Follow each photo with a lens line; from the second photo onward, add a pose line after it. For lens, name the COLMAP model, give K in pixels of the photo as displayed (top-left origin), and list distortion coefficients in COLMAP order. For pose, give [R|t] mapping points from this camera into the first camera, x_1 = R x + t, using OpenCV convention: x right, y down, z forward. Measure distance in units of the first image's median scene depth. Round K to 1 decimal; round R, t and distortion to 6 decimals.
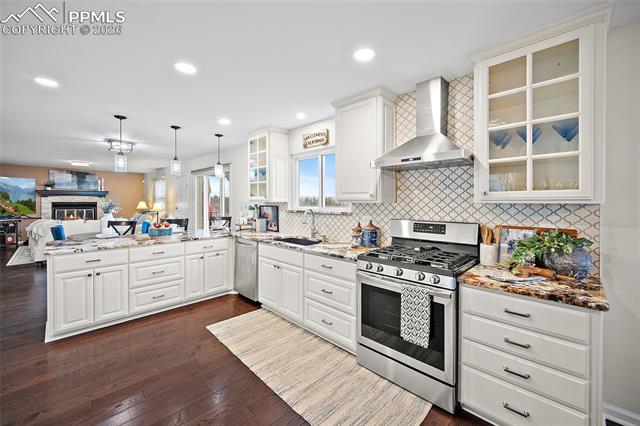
lens RADIAL K [[258.7, 0, 327.2], [0, 258.7, 202.1], [0, 0, 1]] dist [-0.006171, 0.002000]
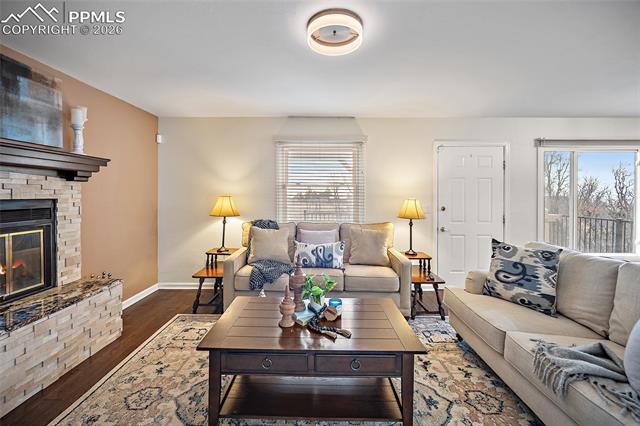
lens RADIAL K [[258.7, 0, 317.0], [0, 258.7, 195.1], [0, 0, 1]] dist [-0.006171, 0.002000]
pose [[0.731319, -0.002863, 0.682030, -2.511041], [0.002869, 0.999995, 0.001122, -0.007786], [-0.682030, 0.001136, 0.731324, 1.860495]]
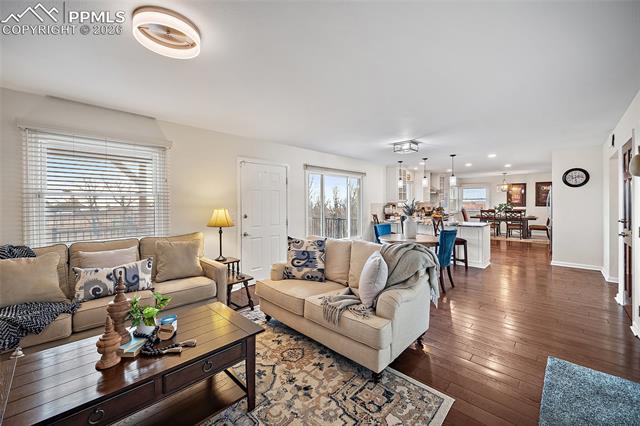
lens RADIAL K [[258.7, 0, 315.8], [0, 258.7, 207.2], [0, 0, 1]] dist [-0.006171, 0.002000]
pose [[0.011266, -0.016187, 0.999806, -2.513287], [0.014750, 0.999763, 0.016020, -0.007773], [-0.999828, 0.014566, 0.011502, 1.862035]]
